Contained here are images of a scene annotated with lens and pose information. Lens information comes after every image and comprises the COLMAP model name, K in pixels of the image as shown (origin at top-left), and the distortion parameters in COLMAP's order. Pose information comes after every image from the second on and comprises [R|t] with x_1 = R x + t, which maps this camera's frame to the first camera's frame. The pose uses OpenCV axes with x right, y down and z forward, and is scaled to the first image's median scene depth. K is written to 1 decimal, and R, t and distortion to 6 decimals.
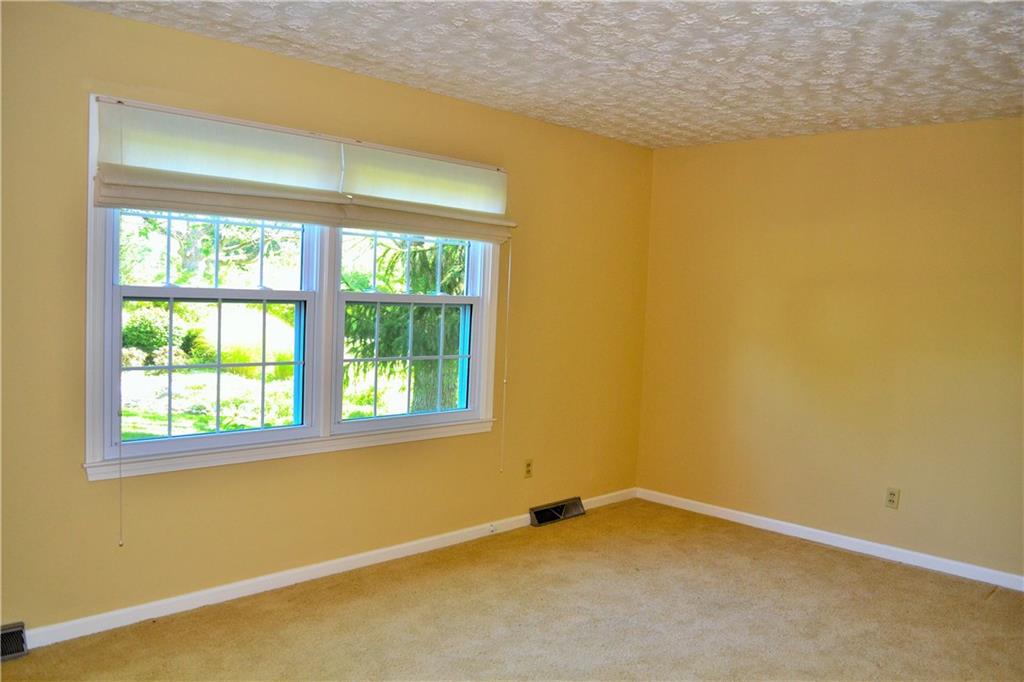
lens RADIAL K [[820.5, 0, 512.0], [0, 820.5, 341.0], [0, 0, 1]] dist [-0.086239, 0.013762]
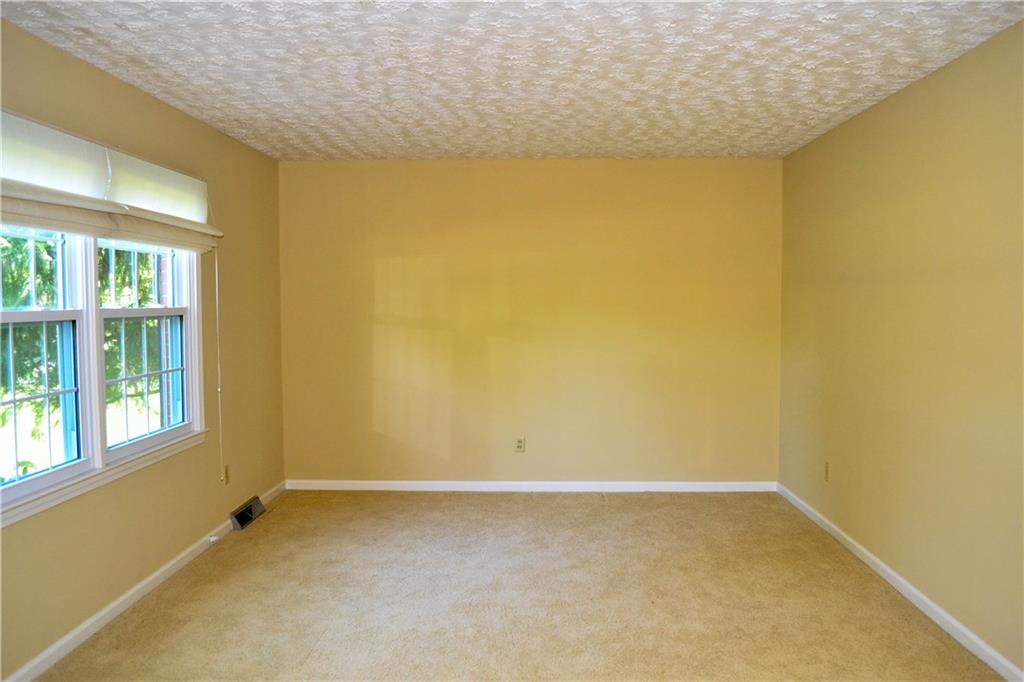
lens RADIAL K [[820.5, 0, 512.0], [0, 820.5, 341.0], [0, 0, 1]] dist [-0.086239, 0.013762]
pose [[0.735058, -0.078150, 0.673486, -0.482205], [0.075720, 0.996583, 0.033000, -0.019046], [-0.673763, 0.026739, 0.738463, 0.025996]]
